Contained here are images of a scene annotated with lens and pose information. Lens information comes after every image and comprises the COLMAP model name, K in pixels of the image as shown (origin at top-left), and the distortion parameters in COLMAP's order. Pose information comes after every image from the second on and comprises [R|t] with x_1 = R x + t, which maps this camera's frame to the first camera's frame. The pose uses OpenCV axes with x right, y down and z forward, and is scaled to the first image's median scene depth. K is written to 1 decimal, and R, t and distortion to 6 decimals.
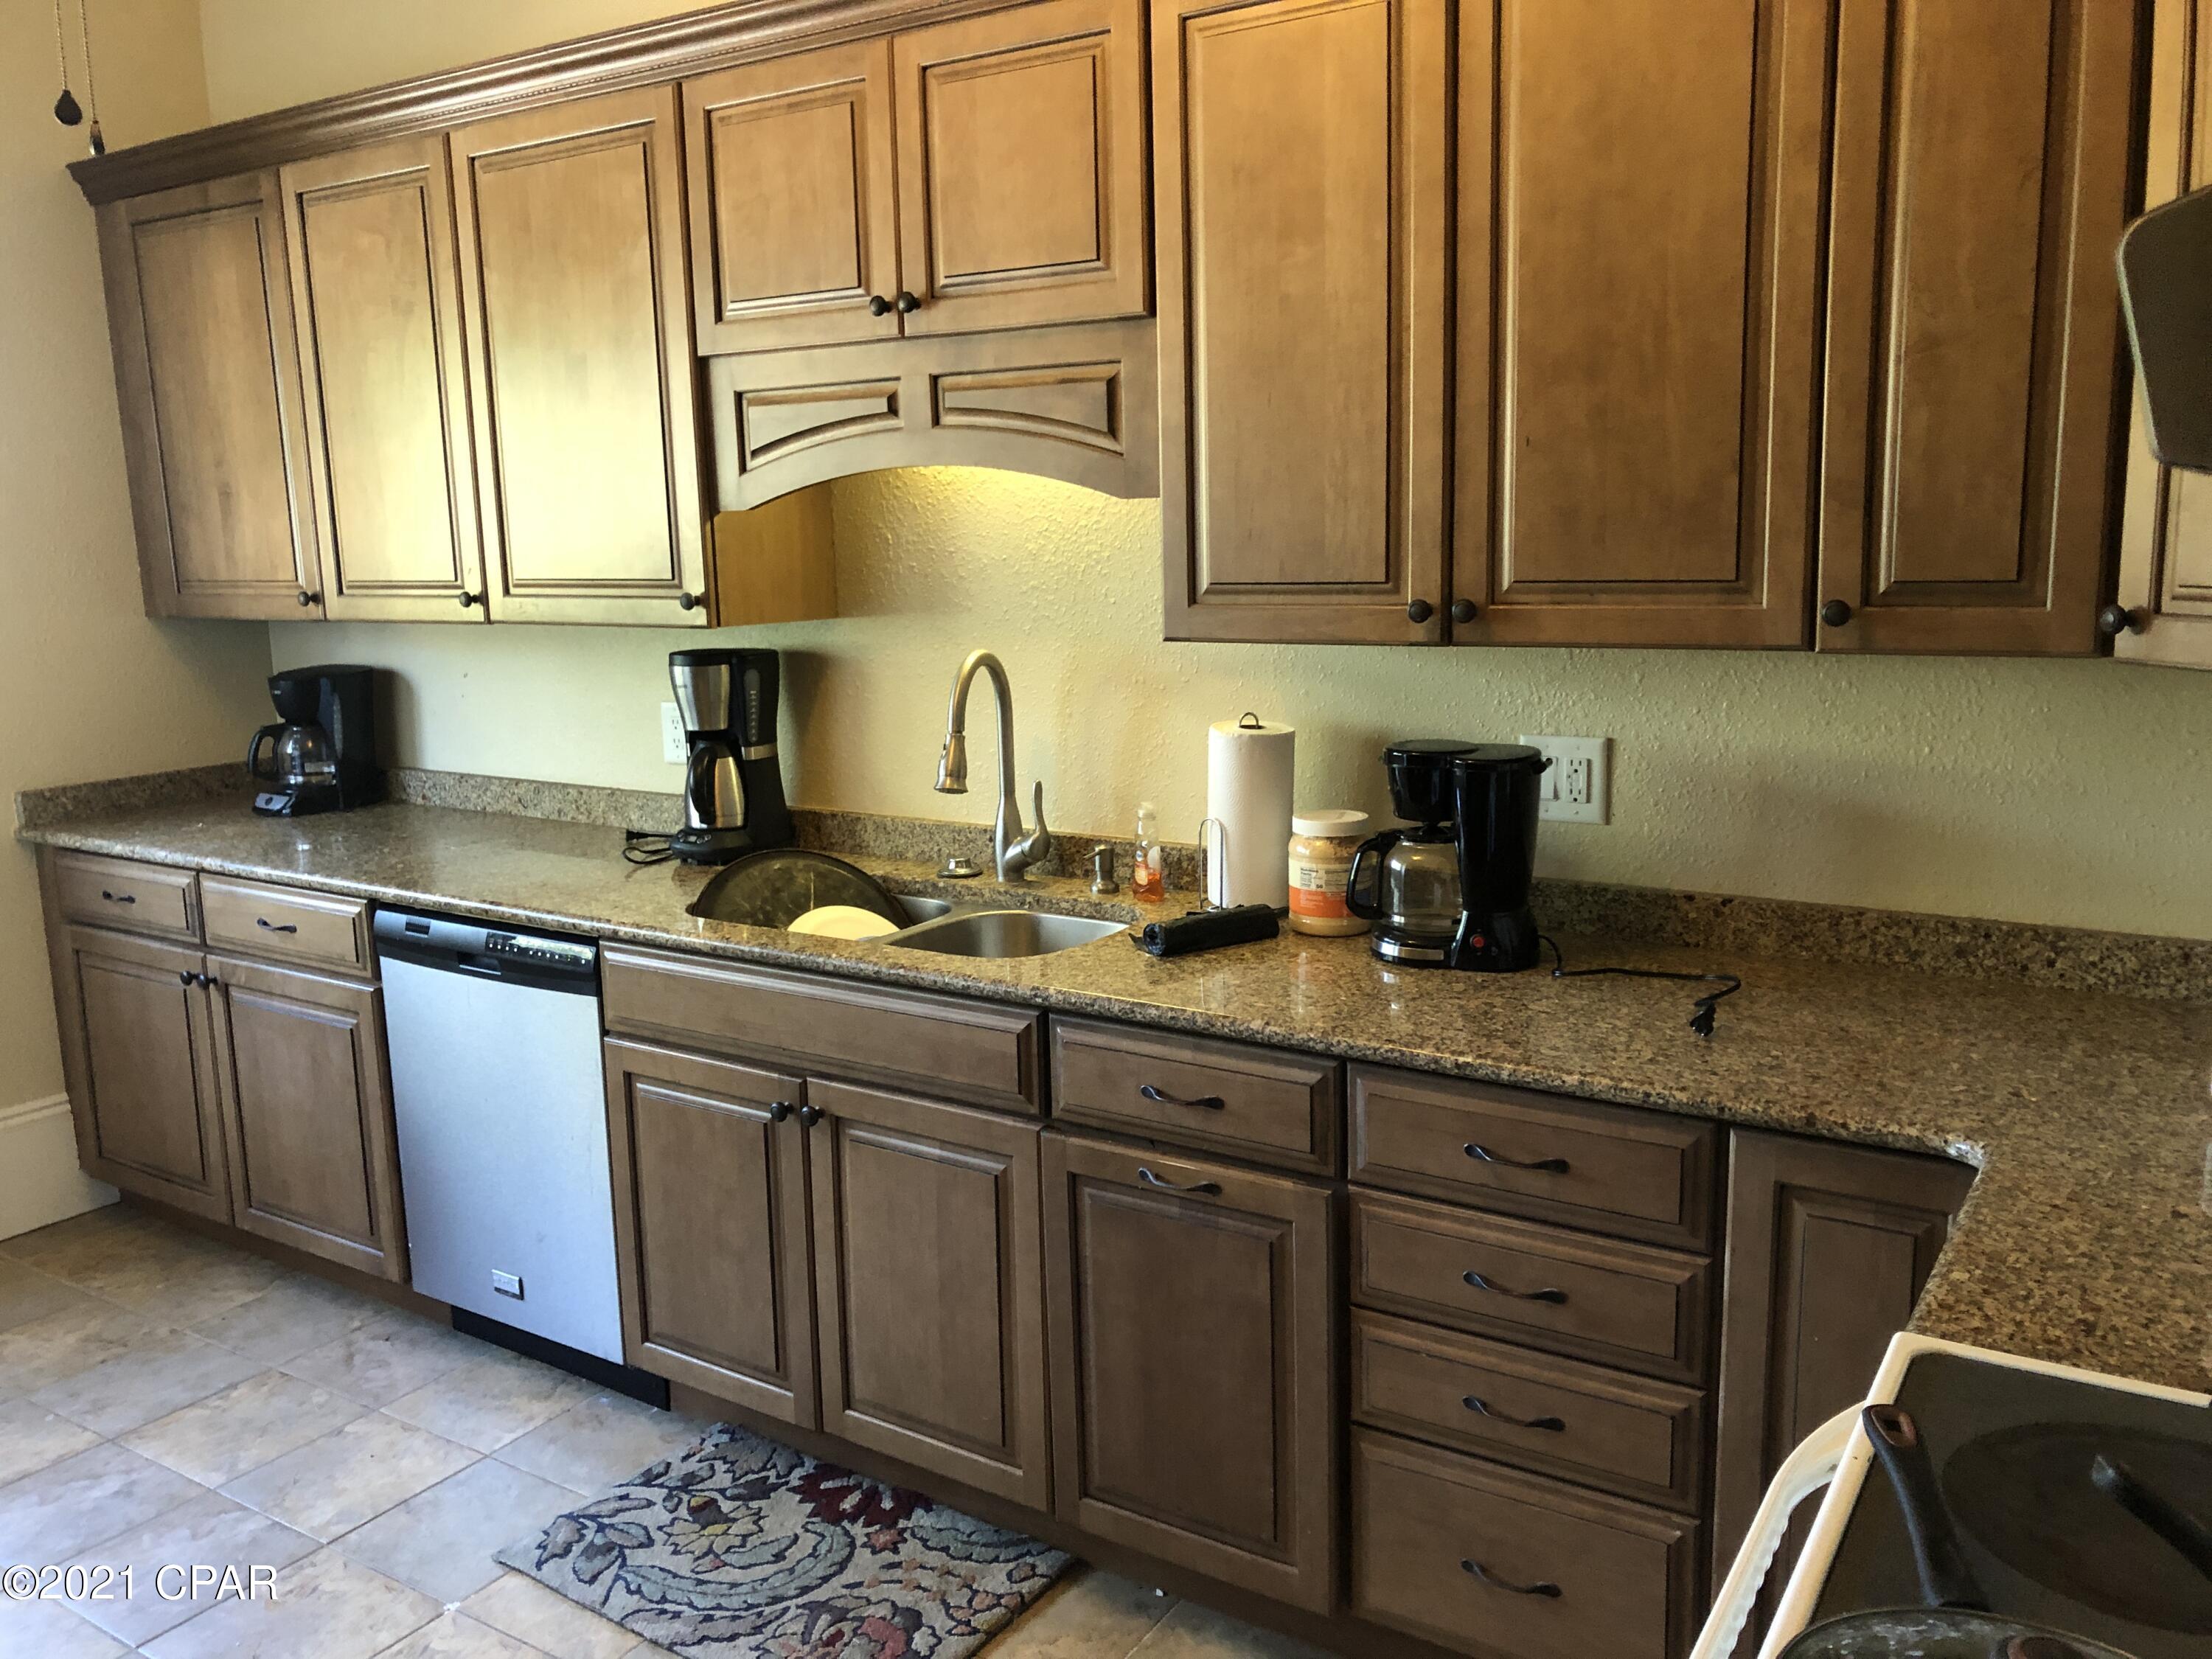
lens RADIAL K [[1771.0, 0, 1056.2], [0, 1771.0, 830.6], [0, 0, 1]] dist [0.042937, -0.047119]
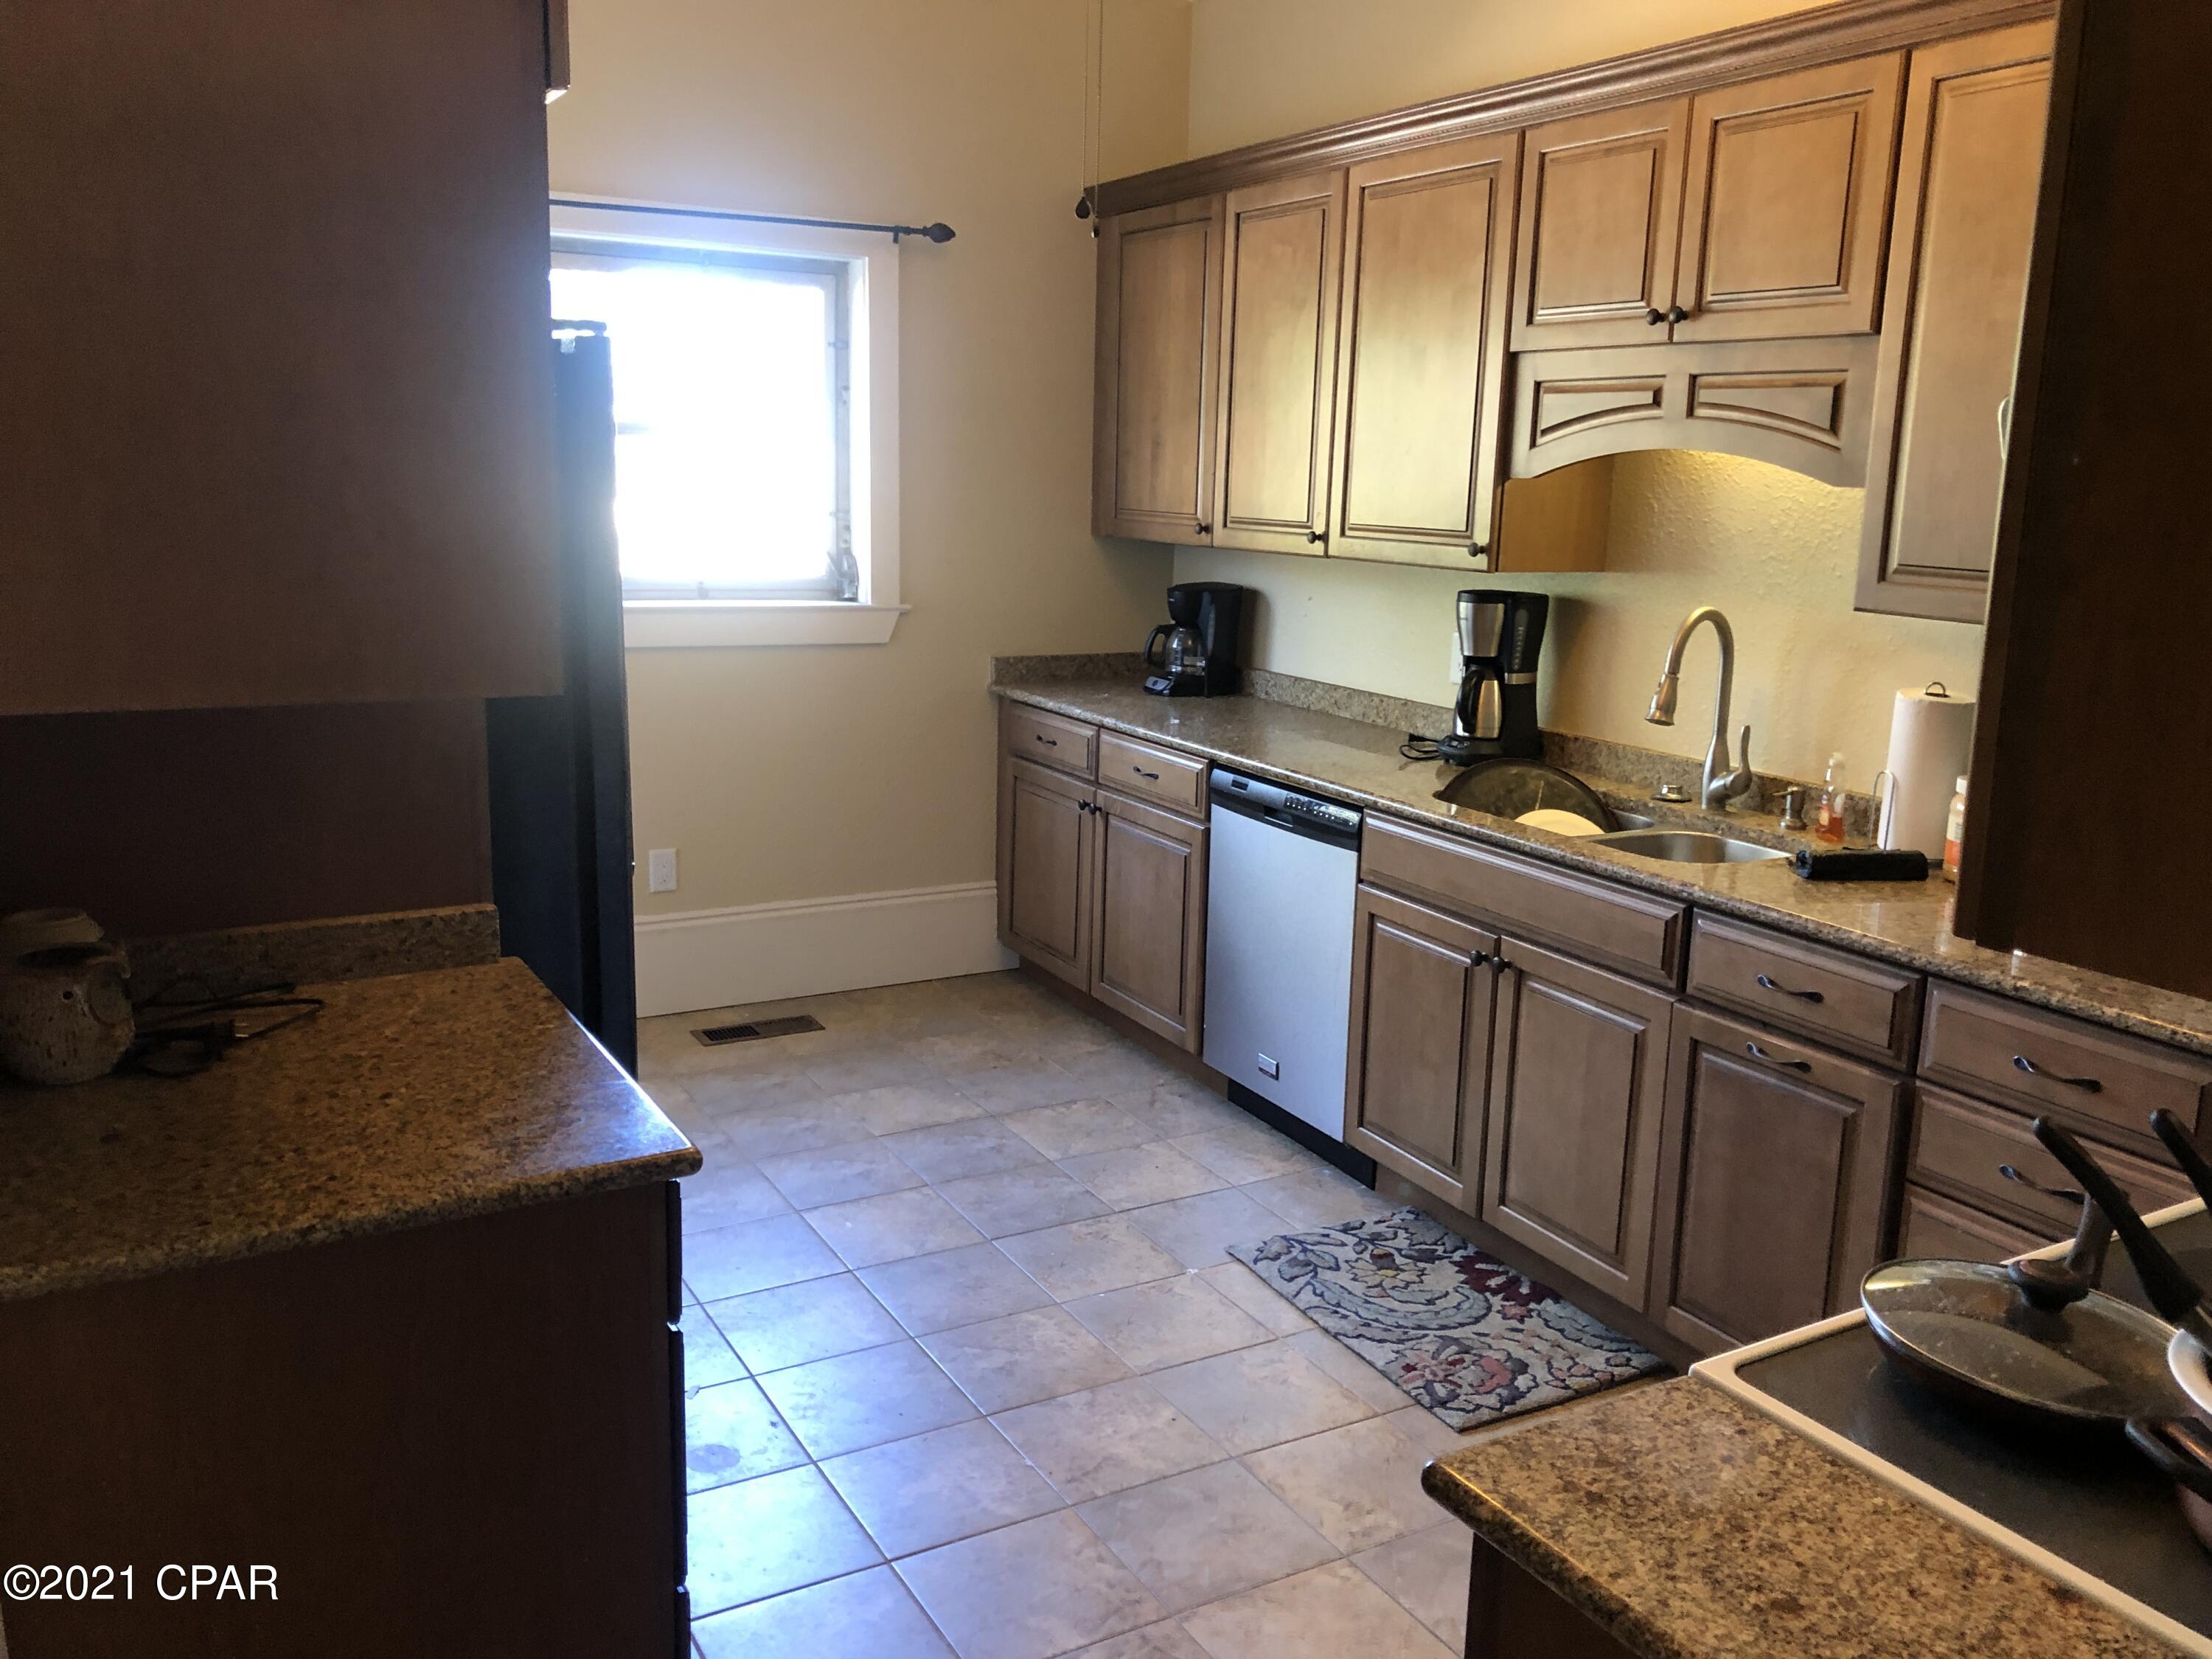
lens RADIAL K [[1784.2, 0, 1106.0], [0, 1784.2, 829.5], [0, 0, 1]] dist [0.055086, -0.118624]
pose [[0.890125, 0.139895, -0.433712, 0.136934], [-0.128475, 0.990147, 0.055699, 0.028141], [0.437231, 0.006142, 0.899328, -0.240953]]
